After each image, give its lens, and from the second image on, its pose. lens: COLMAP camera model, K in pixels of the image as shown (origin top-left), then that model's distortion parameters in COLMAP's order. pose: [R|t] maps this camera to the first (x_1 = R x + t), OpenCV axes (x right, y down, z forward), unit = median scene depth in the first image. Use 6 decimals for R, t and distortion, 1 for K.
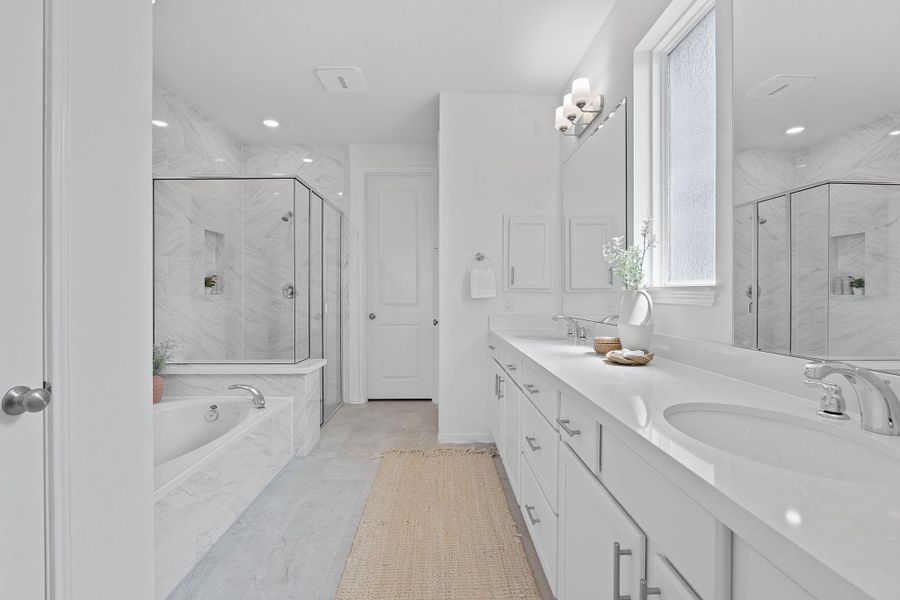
lens RADIAL K [[395.3, 0, 450.5], [0, 395.3, 294.5], [0, 0, 1]] dist [-0.008926, 0.000336]
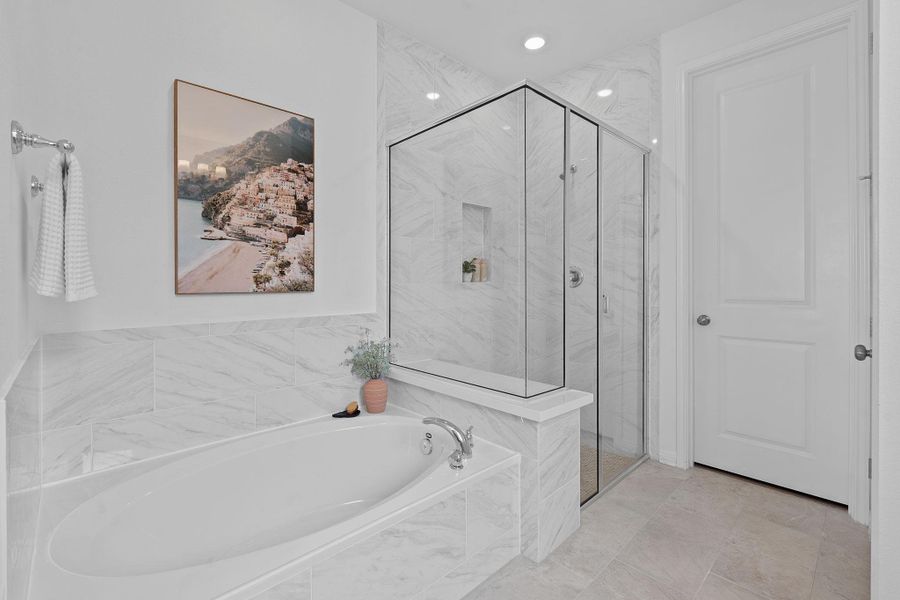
lens RADIAL K [[399.8, 0, 450.7], [0, 399.8, 282.6], [0, 0, 1]] dist [-0.007512, 0.000546]
pose [[0.670310, 0.002412, -0.742077, -0.020854], [-0.001617, 0.999997, 0.001789, 0.000351], [0.742080, 0.000001, 0.670312, 0.466746]]
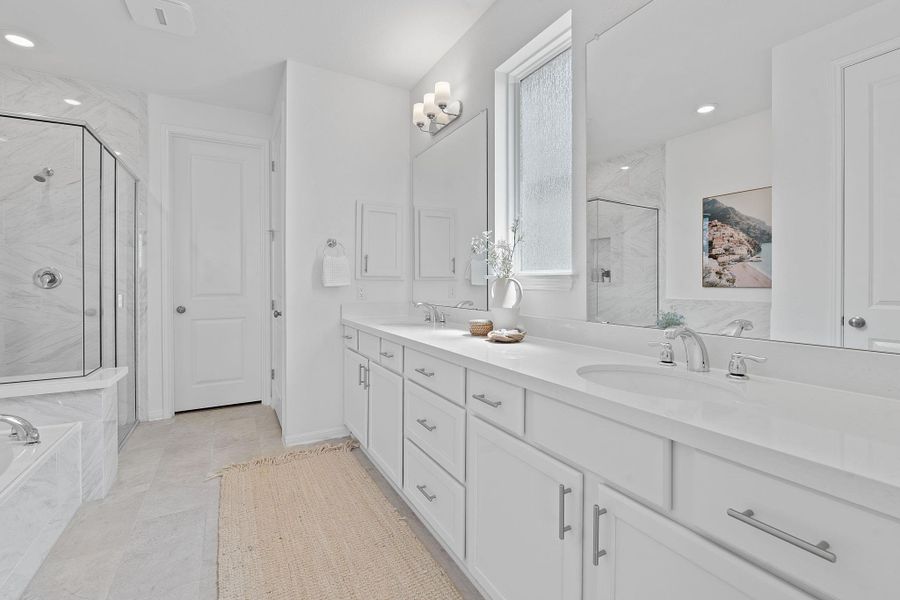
lens RADIAL K [[399.8, 0, 450.7], [0, 399.8, 282.6], [0, 0, 1]] dist [-0.007512, 0.000546]
pose [[0.885878, -0.002275, 0.463913, -0.117853], [0.002716, 0.999996, -0.000282, 0.001073], [-0.463911, 0.001510, 0.885881, 0.016900]]
